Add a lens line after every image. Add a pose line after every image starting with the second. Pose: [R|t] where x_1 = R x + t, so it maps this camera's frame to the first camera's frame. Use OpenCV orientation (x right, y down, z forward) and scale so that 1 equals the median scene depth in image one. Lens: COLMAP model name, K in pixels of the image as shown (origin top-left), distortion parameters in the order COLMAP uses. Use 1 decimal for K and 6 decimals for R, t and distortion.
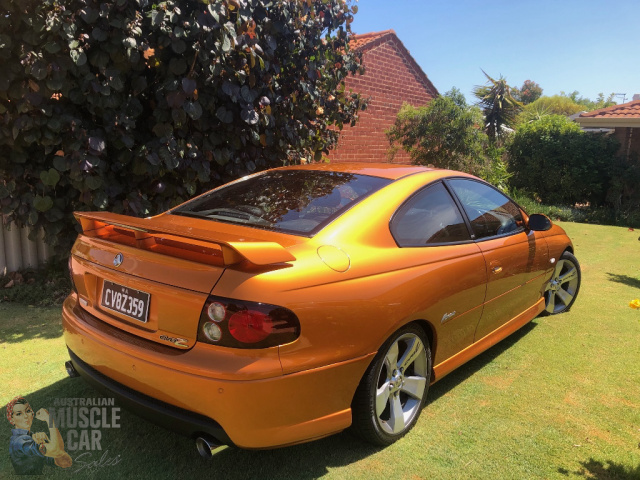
lens RADIAL K [[527.3, 0, 315.8], [0, 527.3, 240.7], [0, 0, 1]] dist [0.015300, -0.000546]
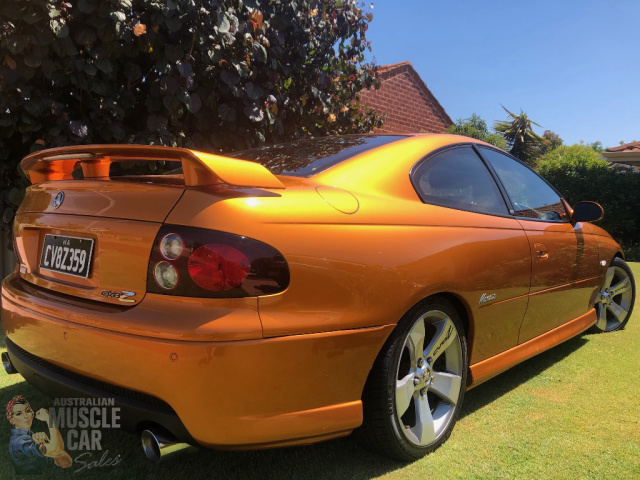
lens RADIAL K [[527.3, 0, 317.0], [0, 527.3, 242.7], [0, 0, 1]] dist [0.015300, -0.000546]
pose [[0.999442, -0.002748, -0.033294, 0.020318], [-0.000883, 0.994088, -0.108574, 0.123138], [0.033395, 0.108543, 0.993531, 0.169974]]
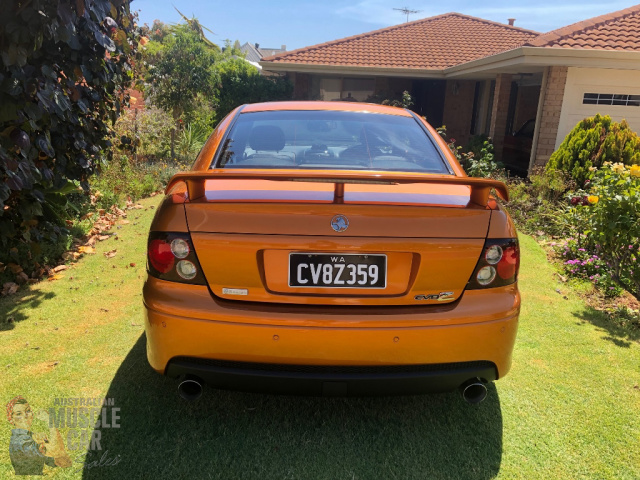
lens RADIAL K [[527.3, 0, 319.7], [0, 527.3, 235.4], [0, 0, 1]] dist [0.015300, -0.000546]
pose [[0.748787, -0.167160, 0.641385, -0.624743], [0.104600, 0.985351, 0.134690, -0.038897], [-0.654505, -0.033765, 0.755304, 0.275206]]
